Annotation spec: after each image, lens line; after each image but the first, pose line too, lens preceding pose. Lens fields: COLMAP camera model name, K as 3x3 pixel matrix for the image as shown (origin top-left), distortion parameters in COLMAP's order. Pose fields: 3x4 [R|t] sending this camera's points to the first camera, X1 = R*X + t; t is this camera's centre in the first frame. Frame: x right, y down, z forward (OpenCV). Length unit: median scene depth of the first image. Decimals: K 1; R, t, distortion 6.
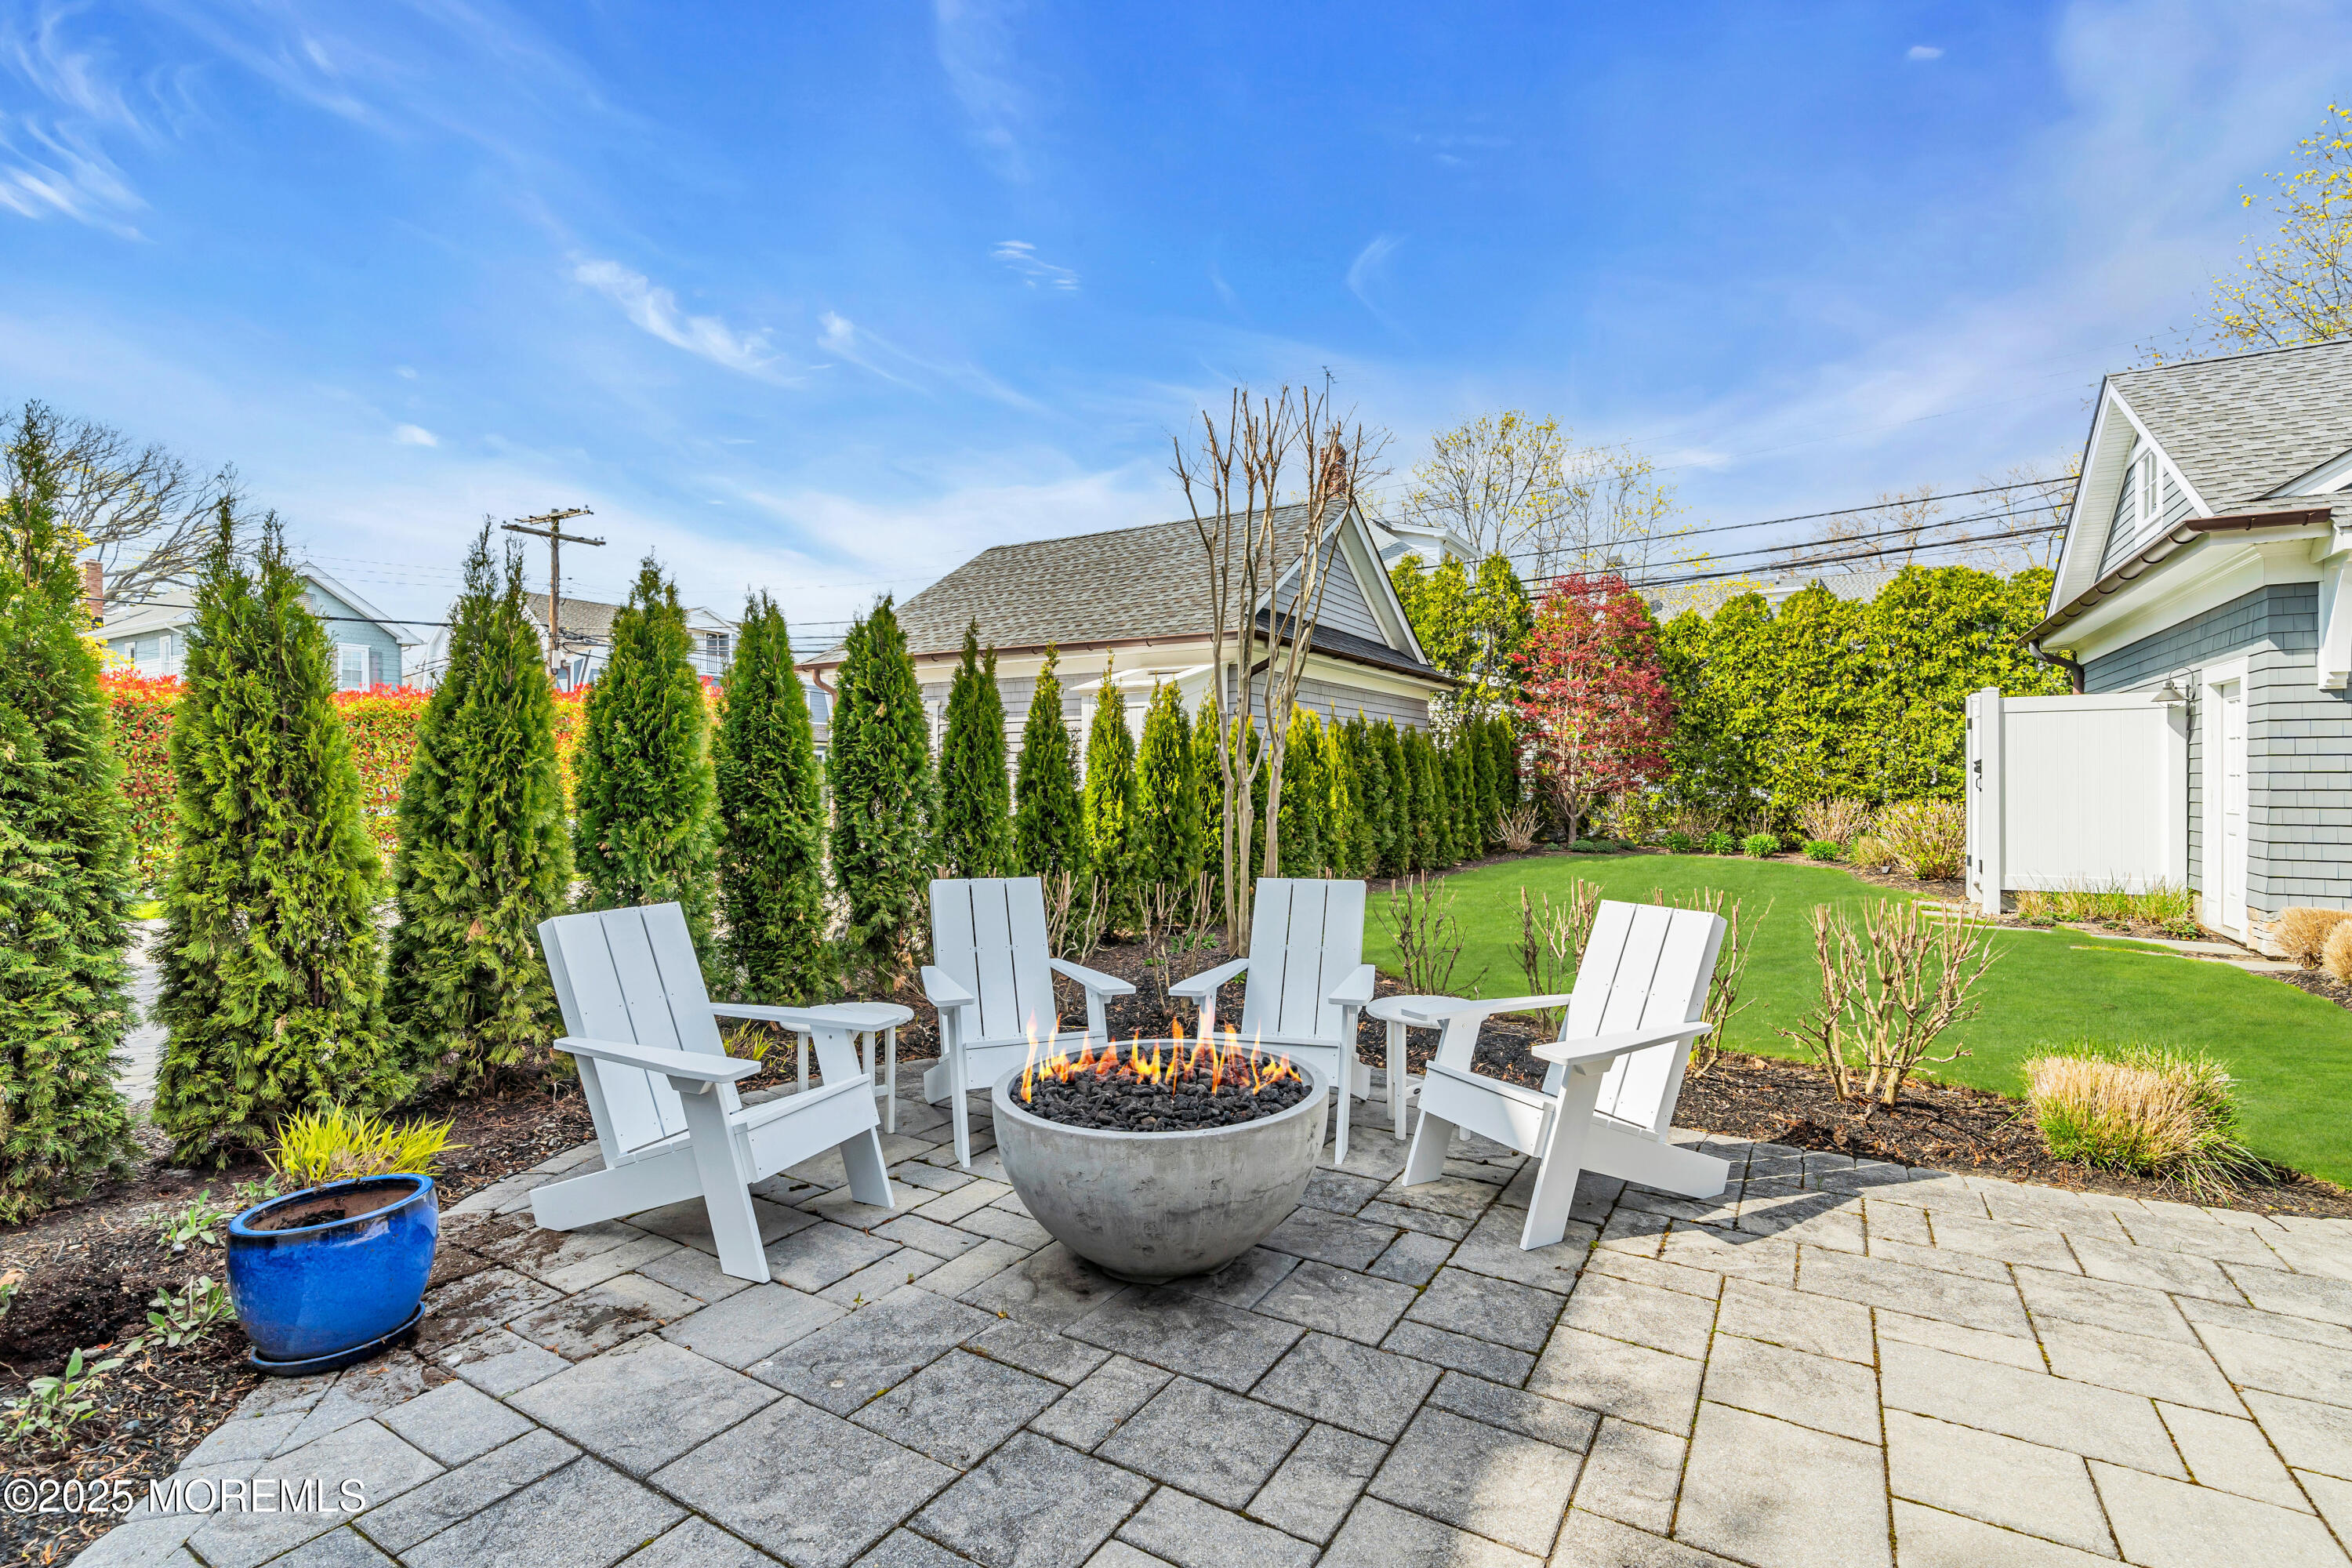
lens RADIAL K [[1074.9, 0, 1187.6], [0, 1074.9, 781.4], [0, 0, 1]] dist [0.000031, 0.000453]
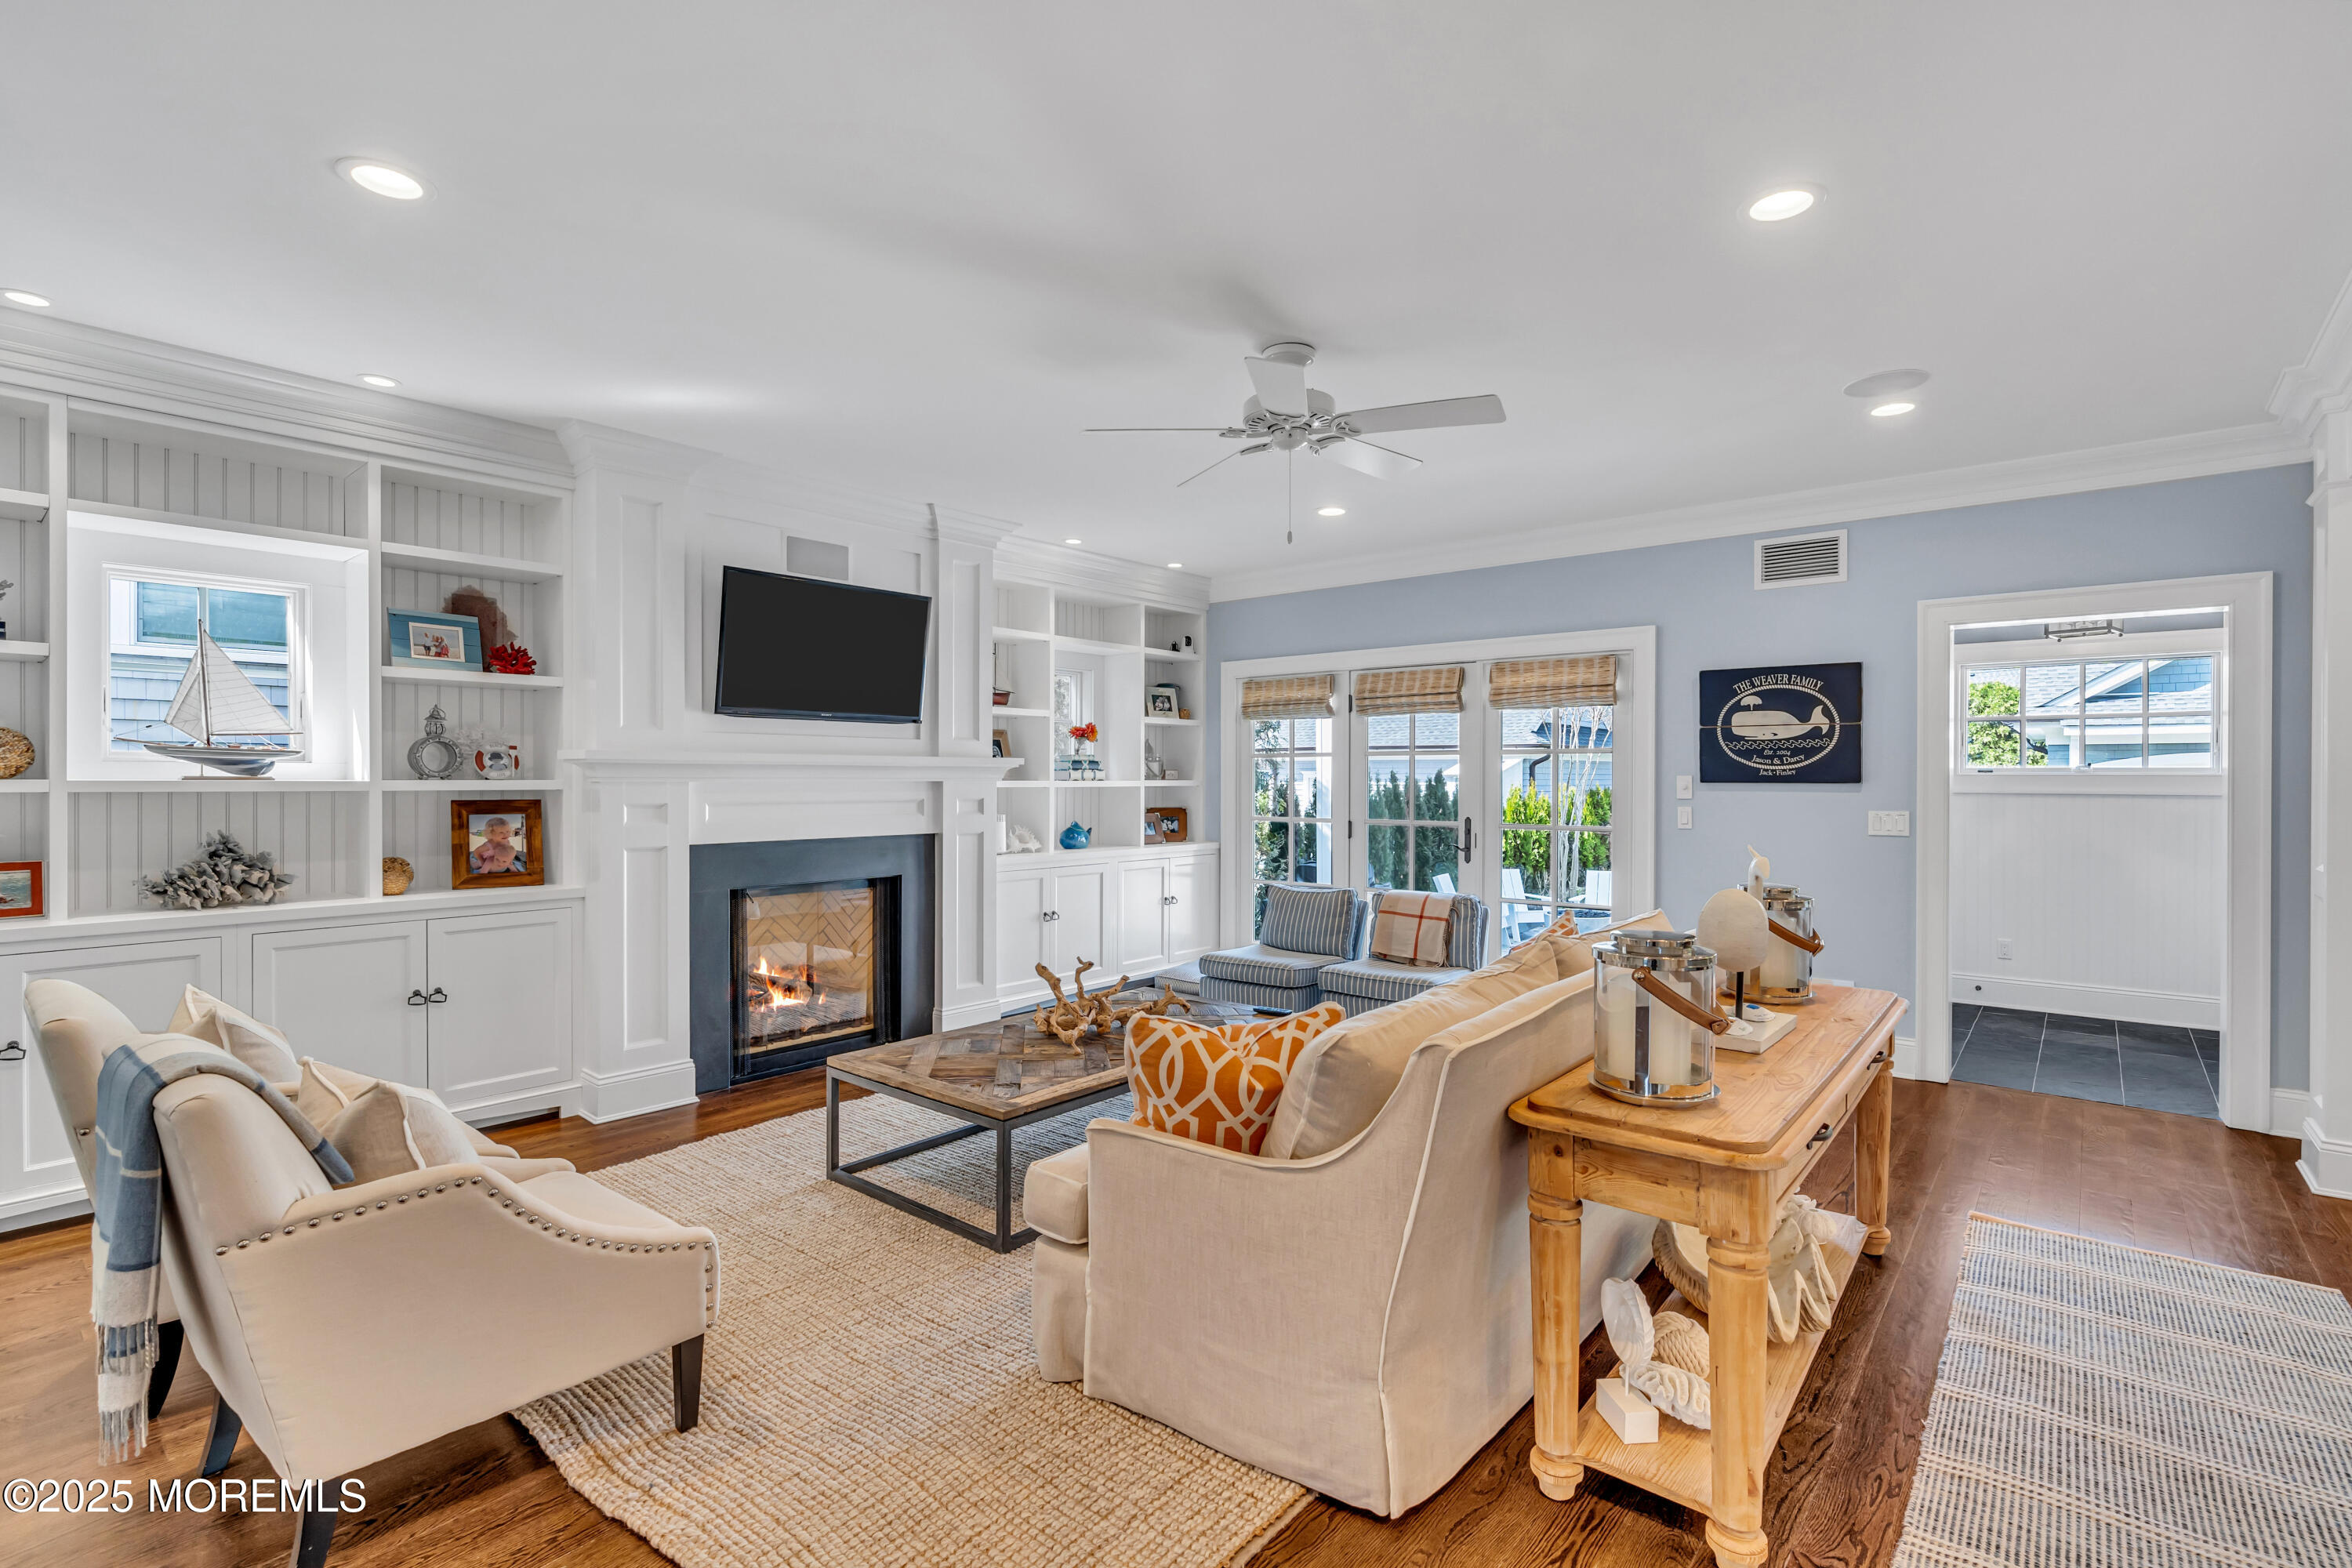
lens RADIAL K [[1074.9, 0, 1187.6], [0, 1074.9, 781.4], [0, 0, 1]] dist [0.000031, 0.000453]
pose [[0.988643, 0.000042, -0.150285, -0.212042], [-0.000076, 1.000000, -0.000222, -0.056100], [0.150285, 0.000230, 0.988643, -0.734875]]
